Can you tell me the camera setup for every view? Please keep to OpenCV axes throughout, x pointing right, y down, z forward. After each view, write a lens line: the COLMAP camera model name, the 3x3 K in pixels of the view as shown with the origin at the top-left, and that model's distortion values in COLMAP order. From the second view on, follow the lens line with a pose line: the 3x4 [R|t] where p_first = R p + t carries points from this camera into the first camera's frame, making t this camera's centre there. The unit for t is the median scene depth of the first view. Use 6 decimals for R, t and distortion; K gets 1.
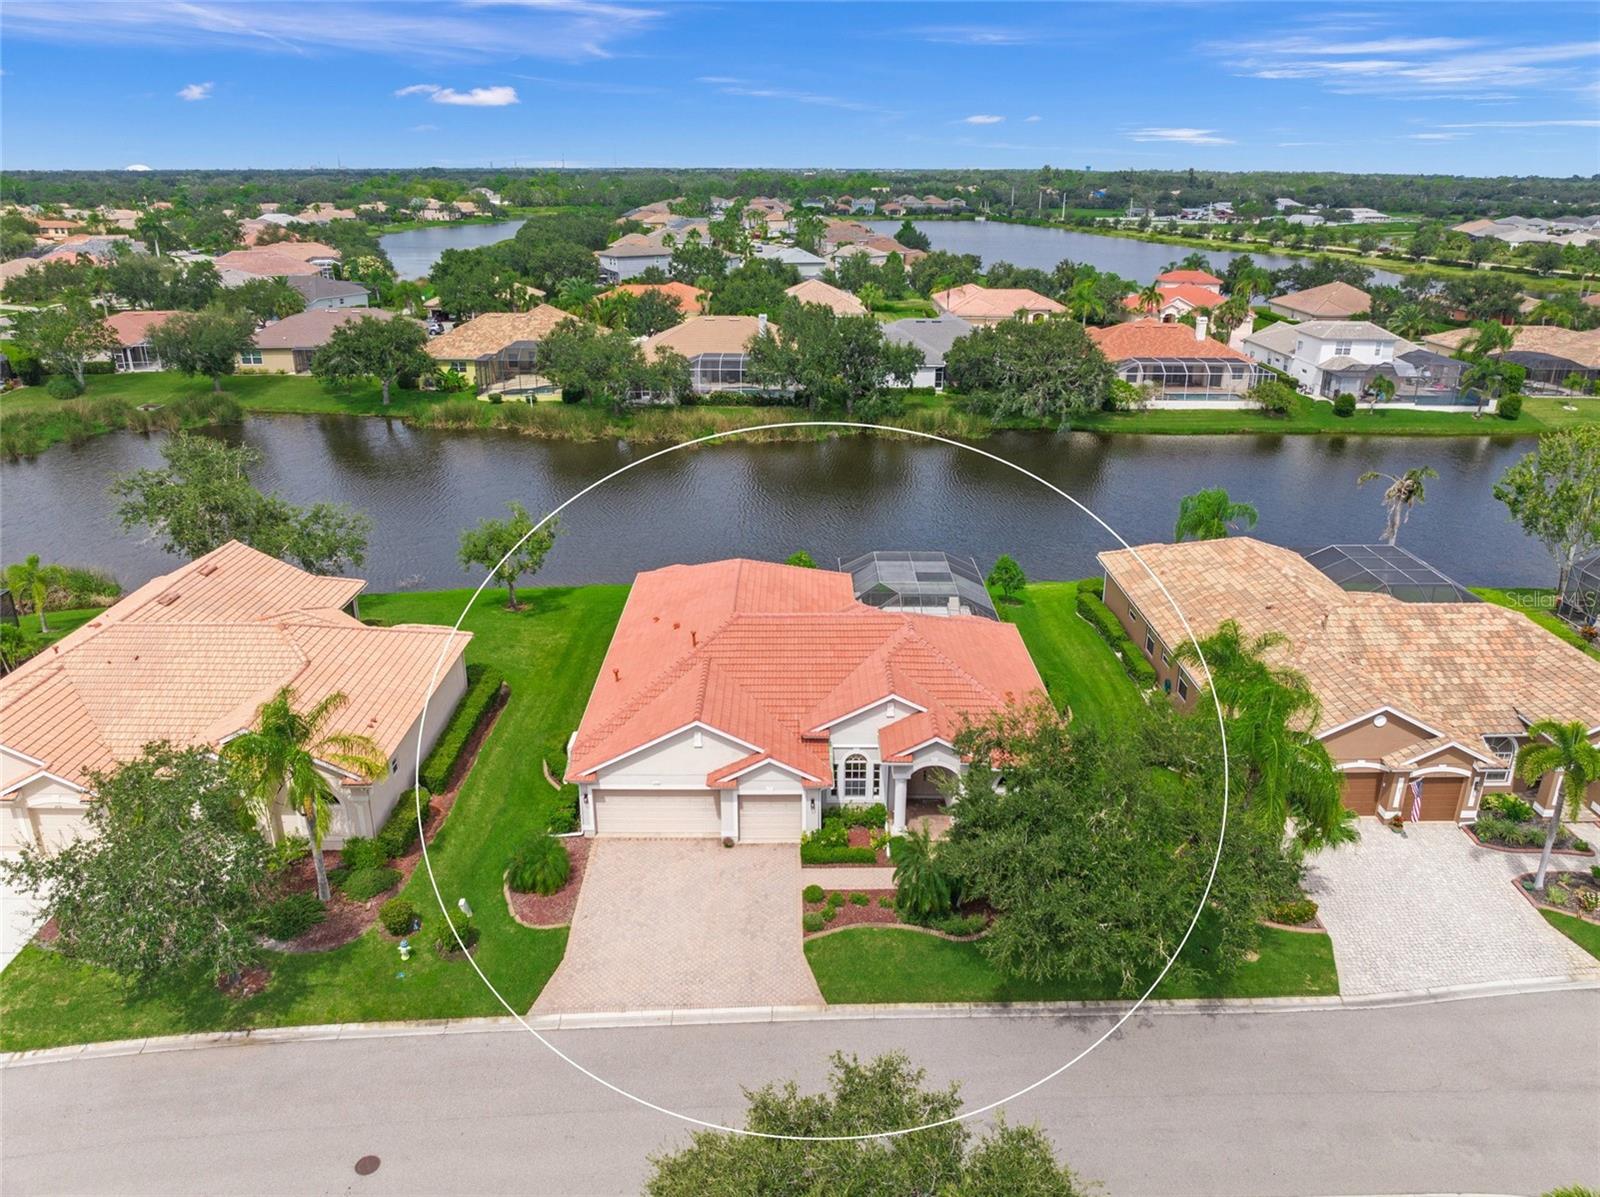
lens RADIAL K [[1117.4, 0, 800.0], [0, 1117.4, 598.5], [0, 0, 1]] dist [-0.037470, -0.002587]
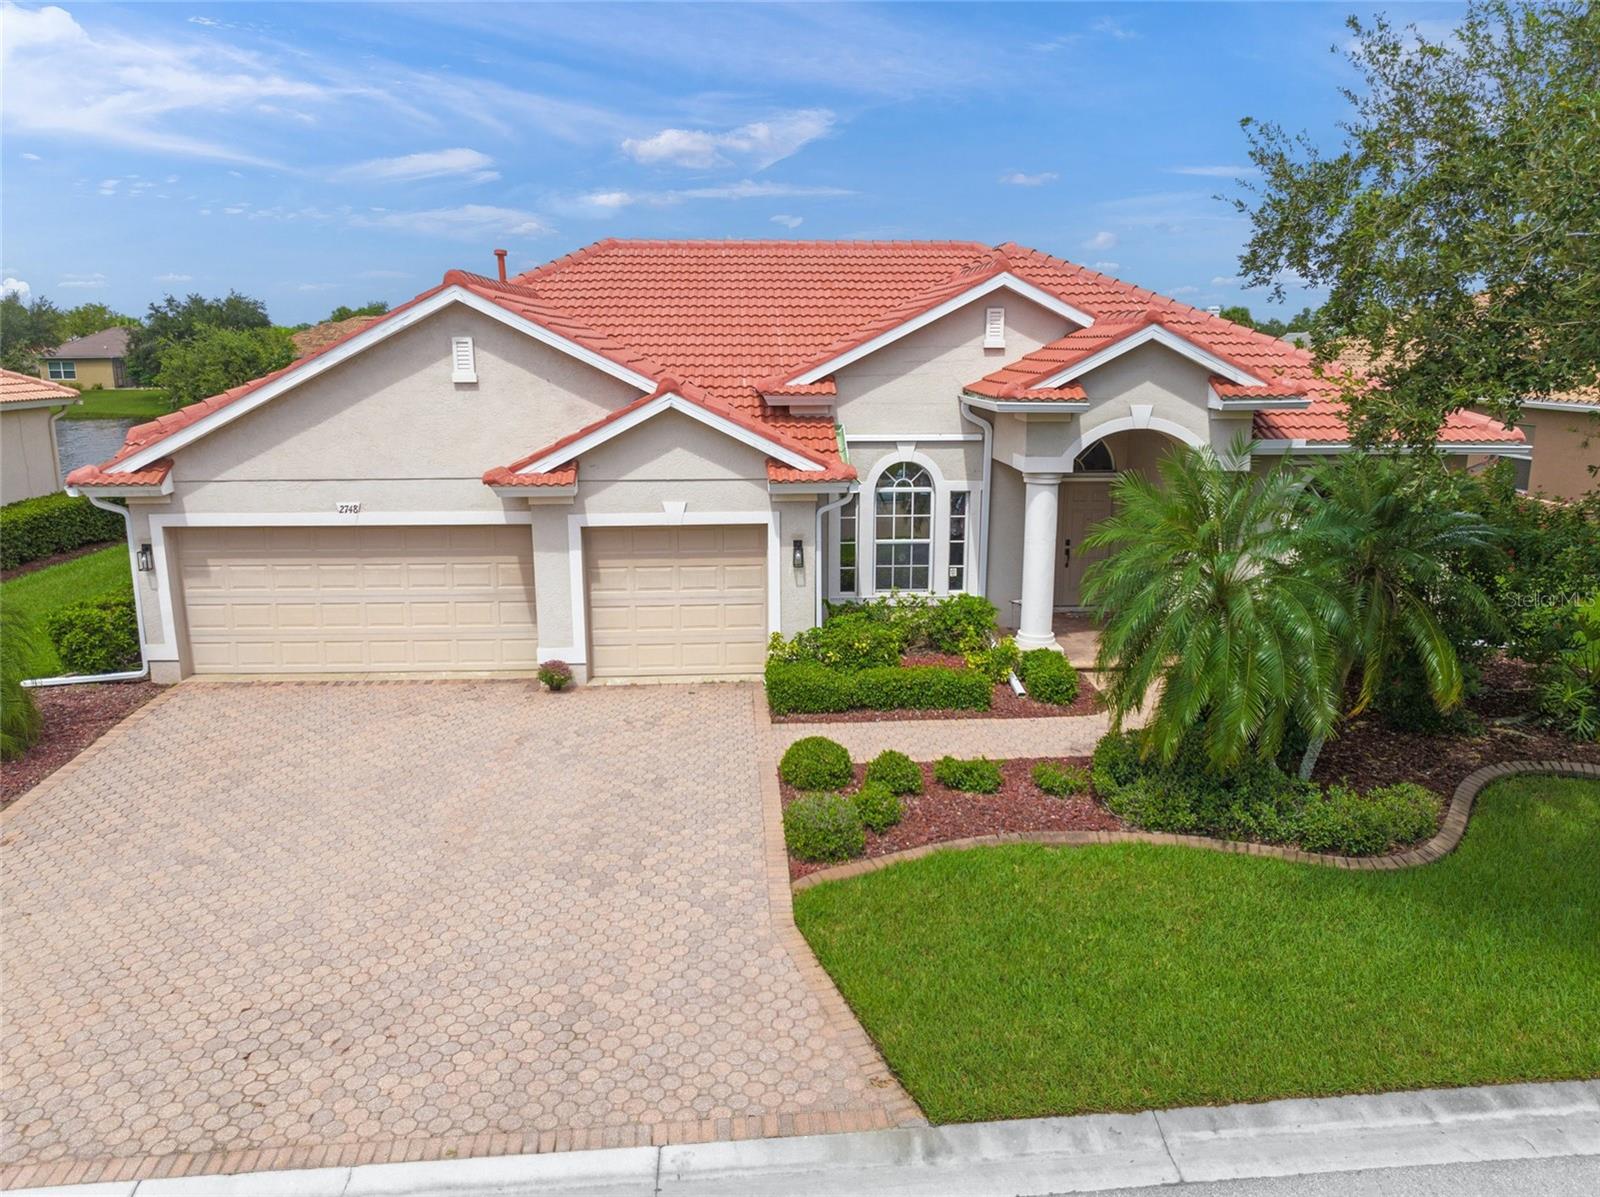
lens RADIAL K [[1123.4, 0, 800.0], [0, 1123.4, 598.5], [0, 0, 1]] dist [-0.040945, 0.000735]
pose [[0.998367, -0.014936, 0.055134, -0.007254], [0.022621, 0.989677, -0.141521, 0.234755], [-0.052451, 0.142537, 0.988399, 0.619741]]
